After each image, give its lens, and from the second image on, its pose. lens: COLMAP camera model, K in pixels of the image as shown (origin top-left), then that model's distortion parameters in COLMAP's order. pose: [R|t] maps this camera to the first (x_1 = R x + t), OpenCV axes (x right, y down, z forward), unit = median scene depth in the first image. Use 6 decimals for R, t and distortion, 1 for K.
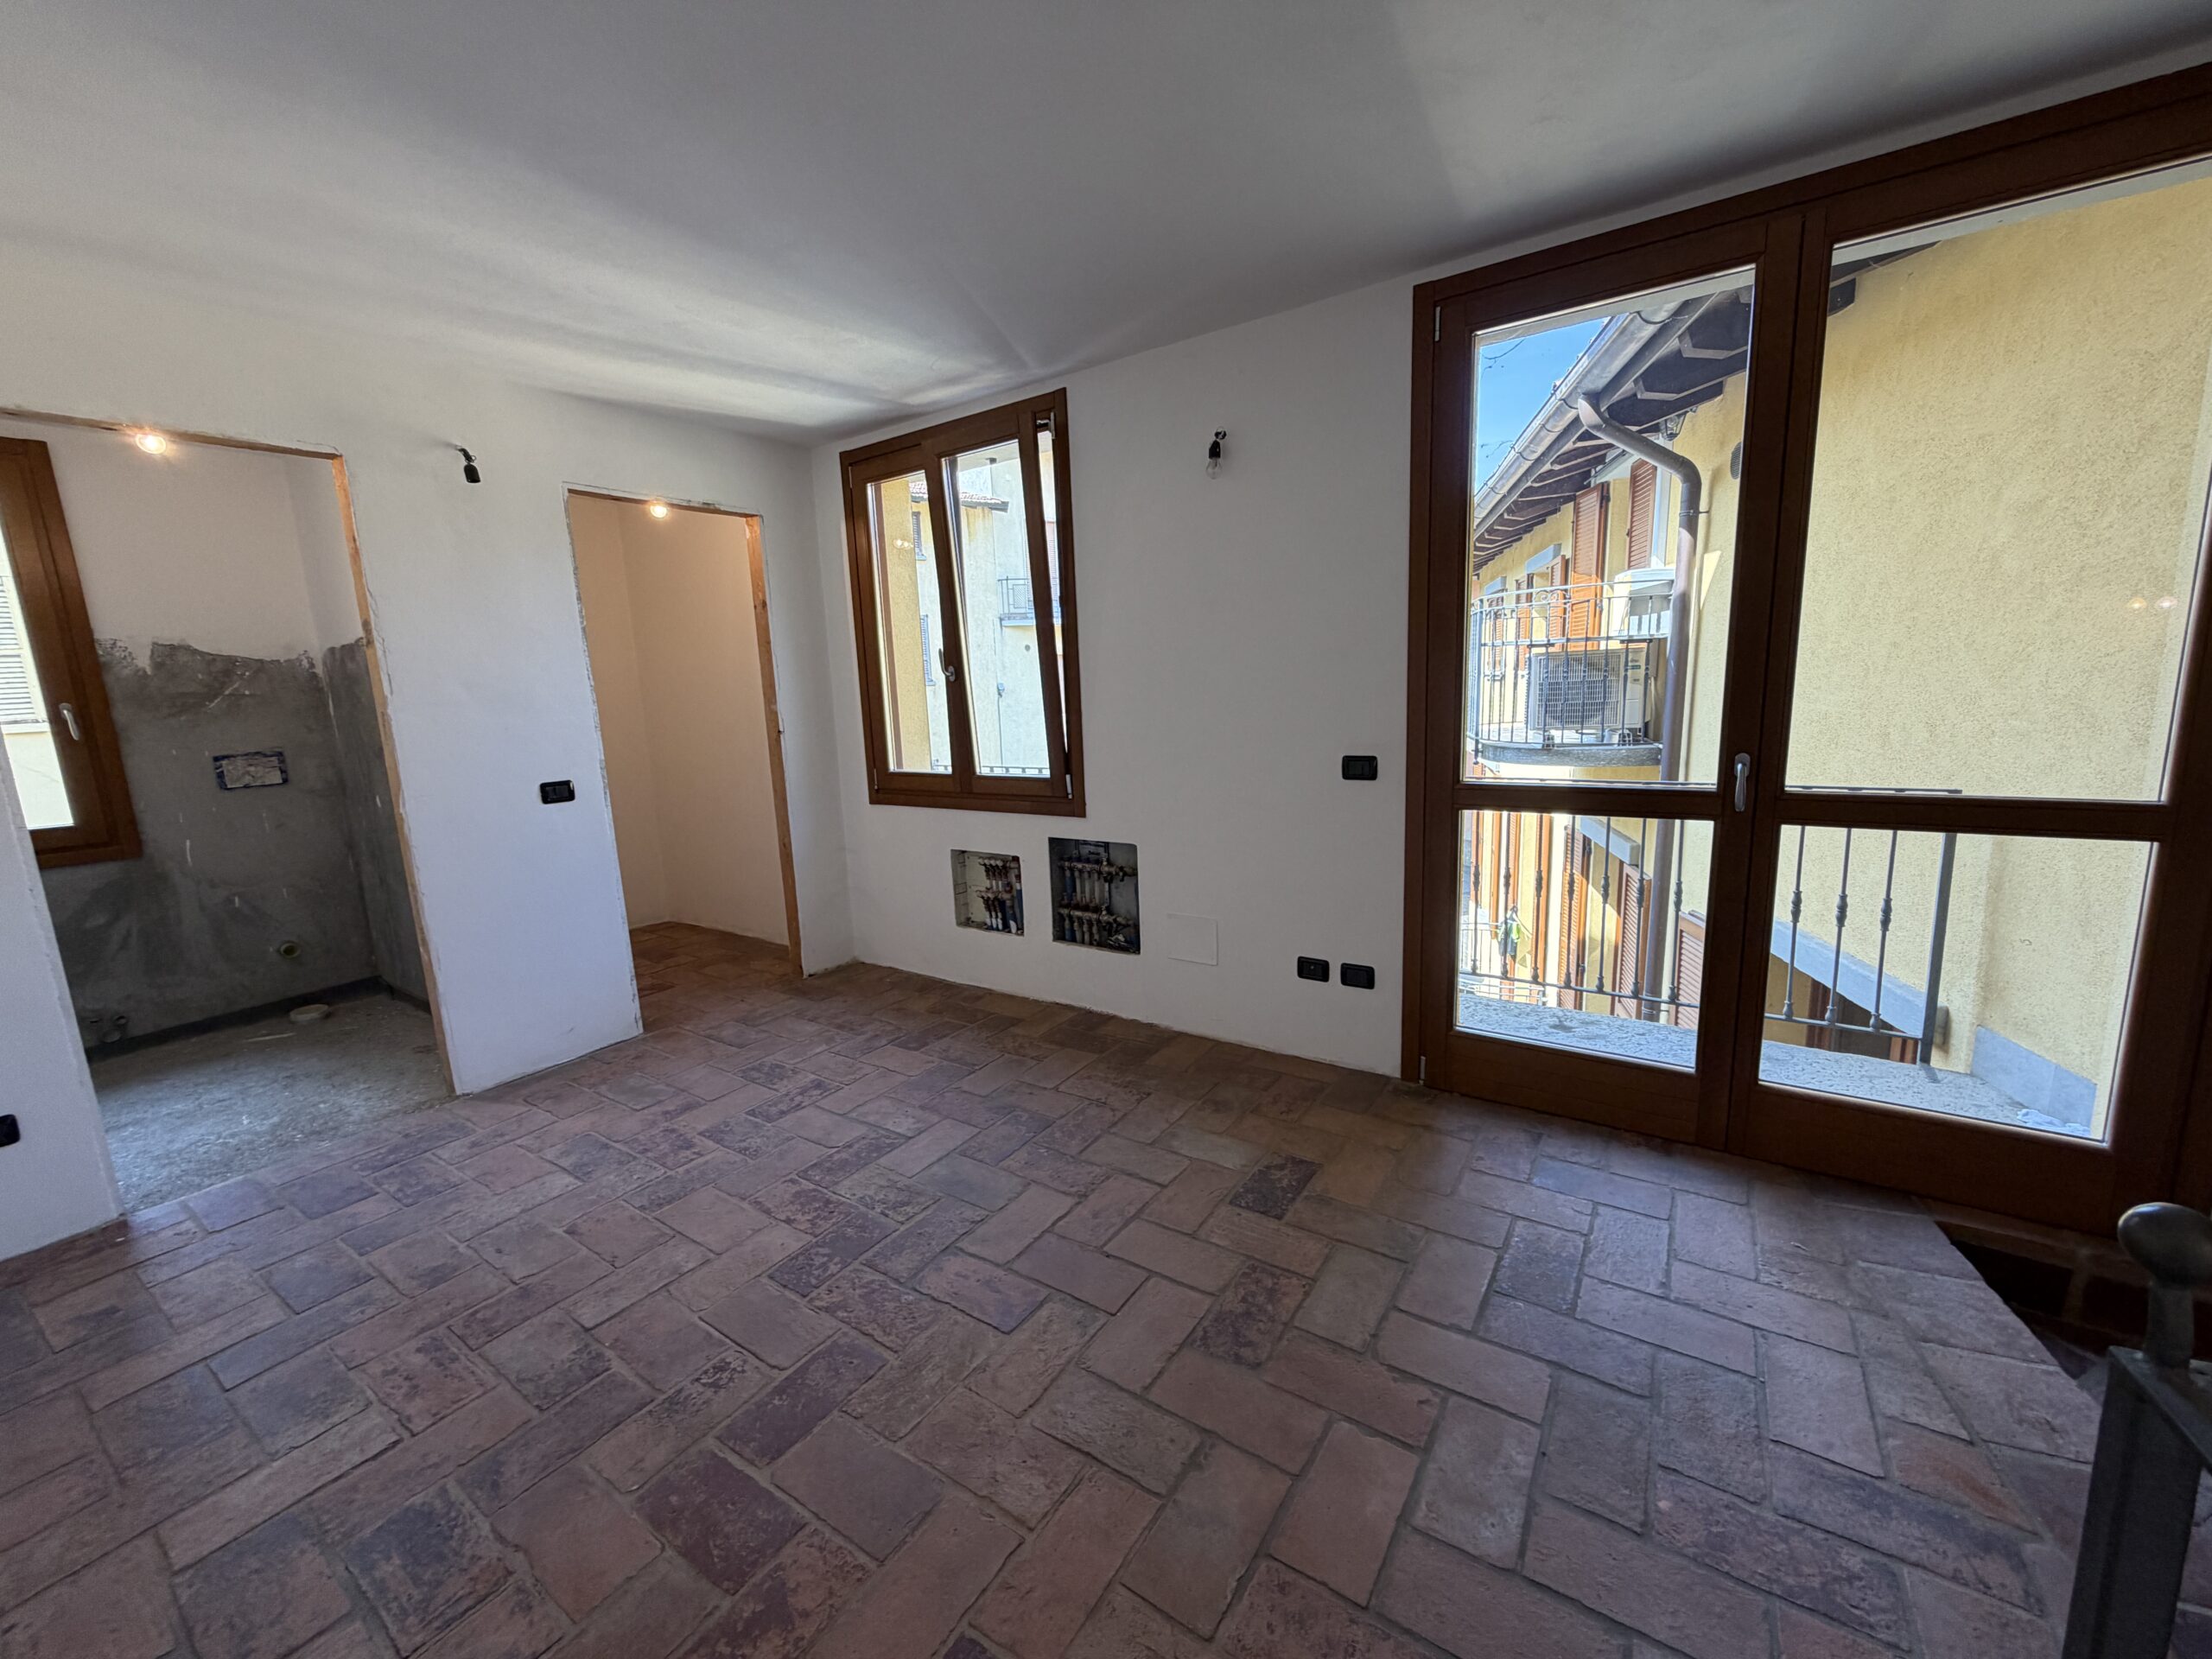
lens RADIAL K [[884.7, 0, 1102.9], [0, 884.7, 834.2], [0, 0, 1]] dist [0.001438, -0.000436]
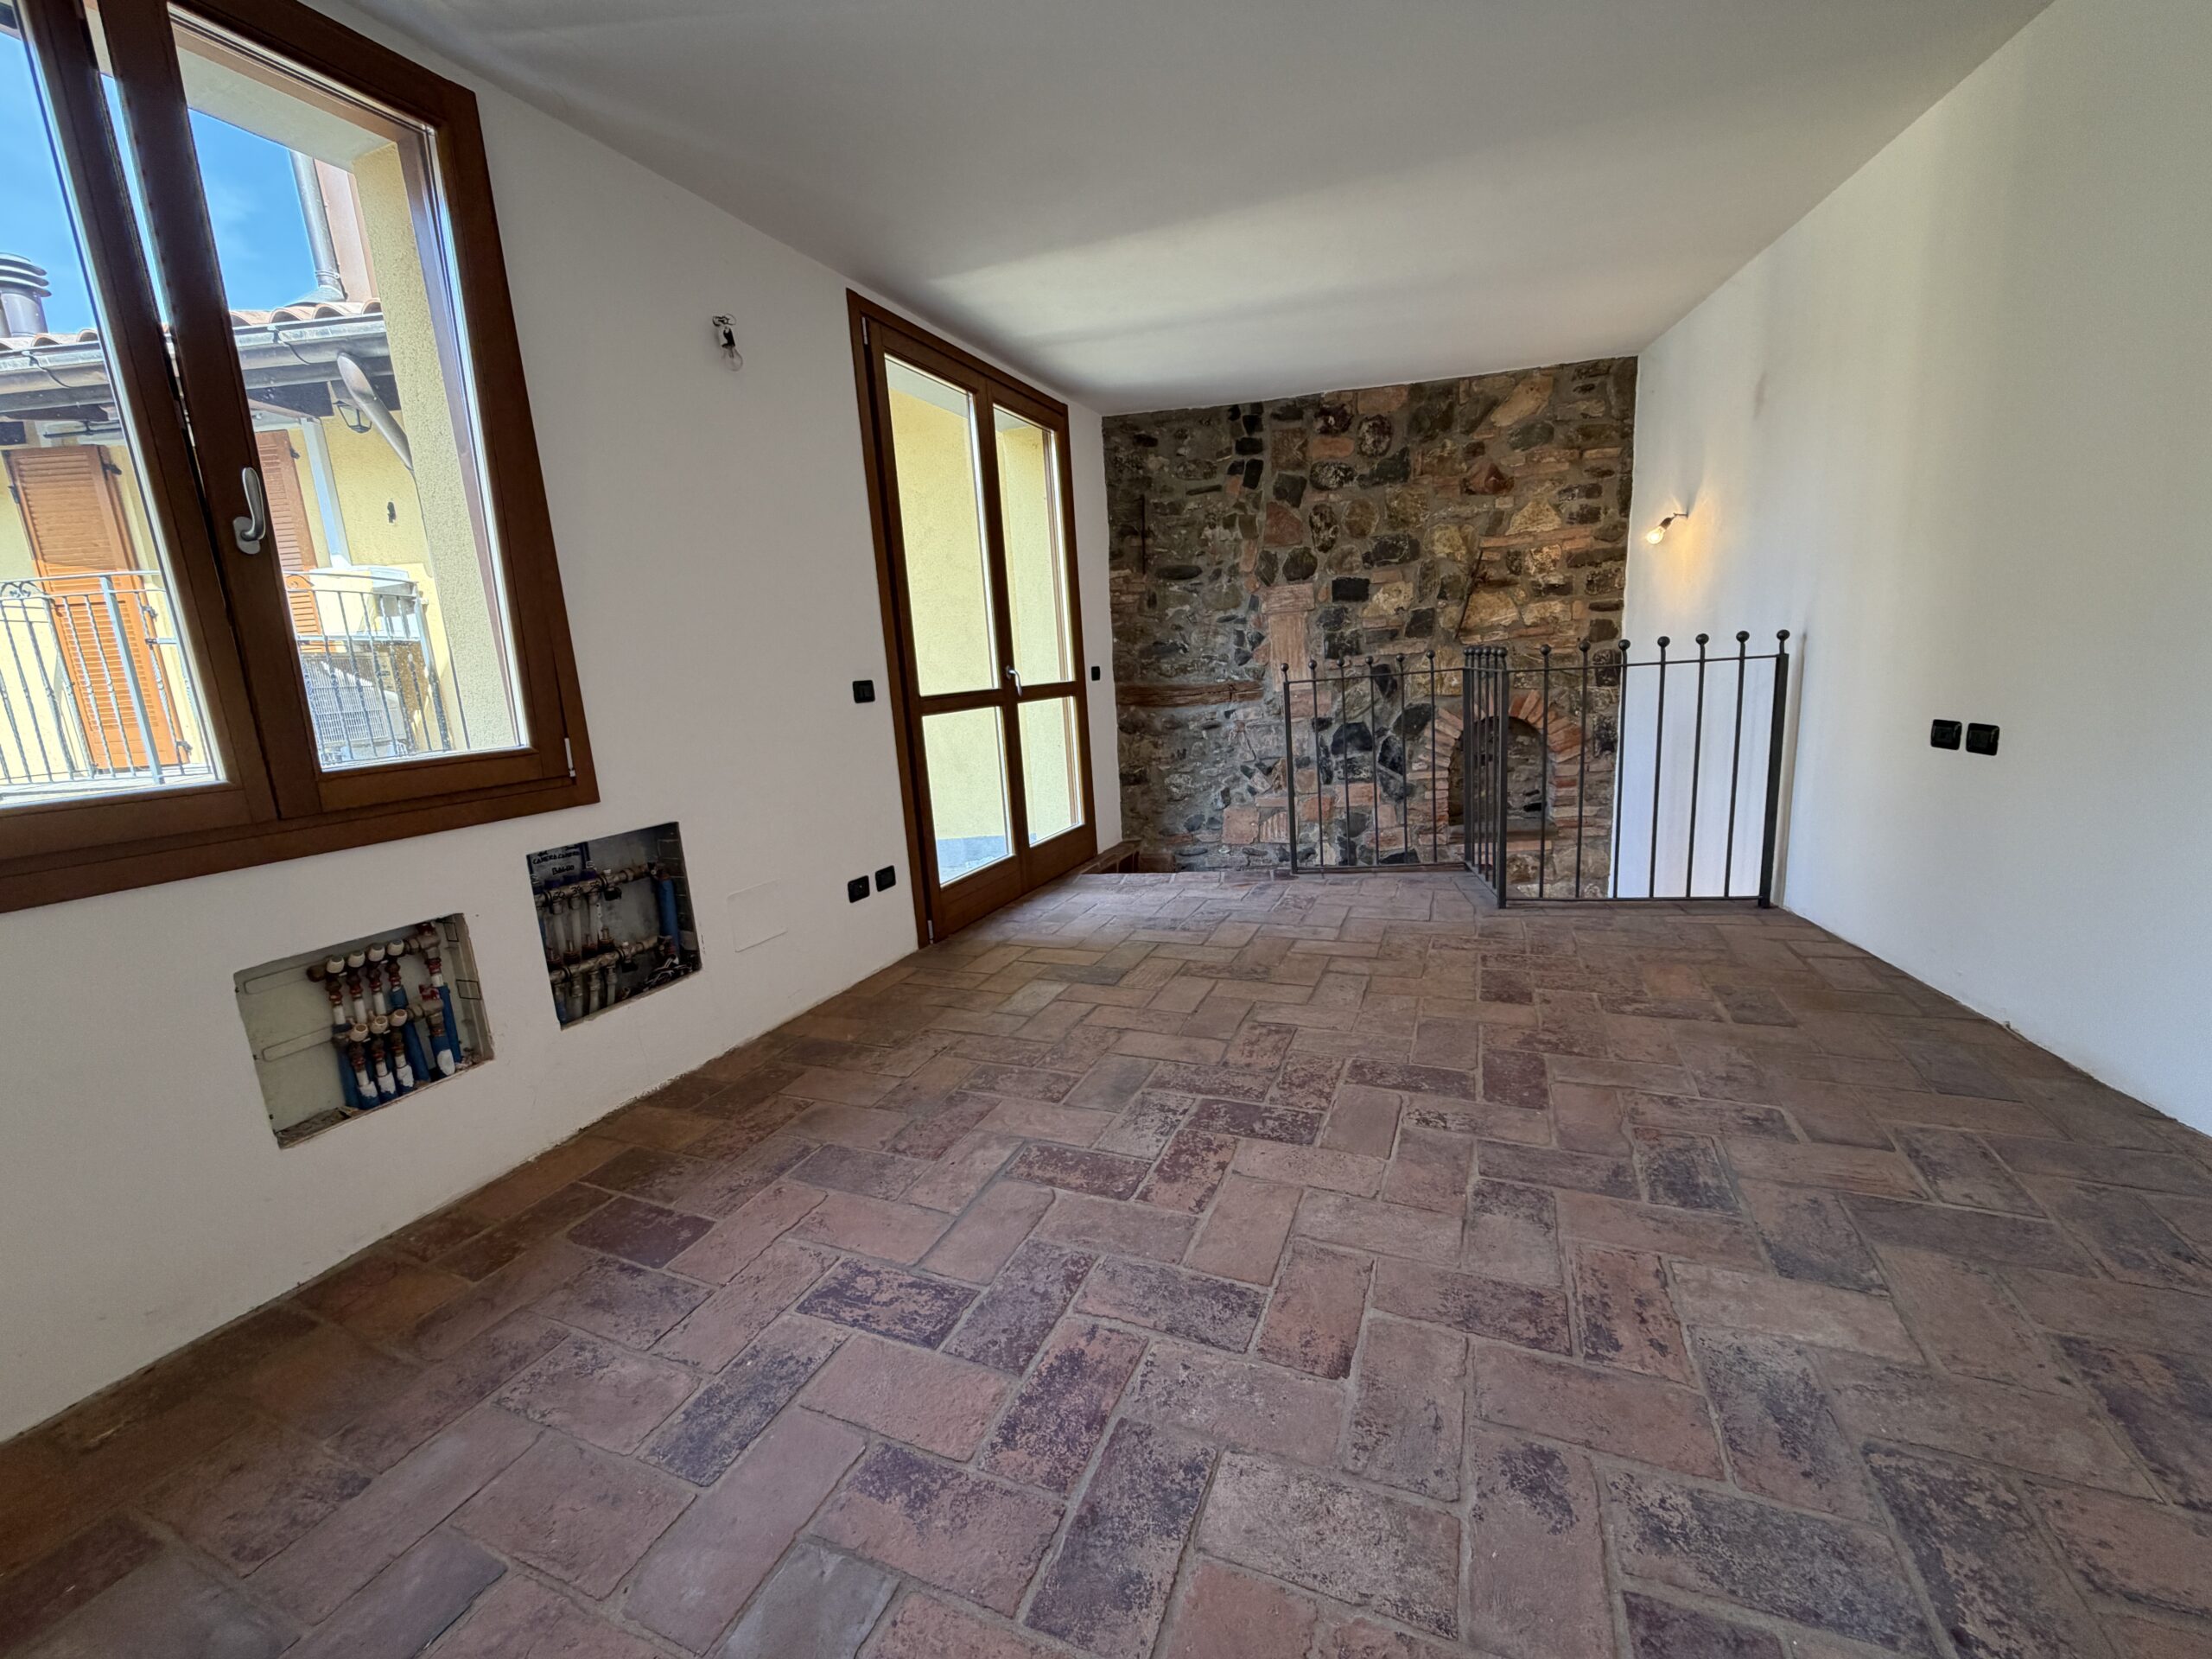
lens RADIAL K [[884.7, 0, 1107.8], [0, 884.7, 822.6], [0, 0, 1]] dist [0.001438, -0.000436]
pose [[-0.191869, -0.122510, 0.973744, -0.884083], [0.239747, 0.956268, 0.167551, -0.028966], [-0.951687, 0.265600, -0.154107, 0.917230]]
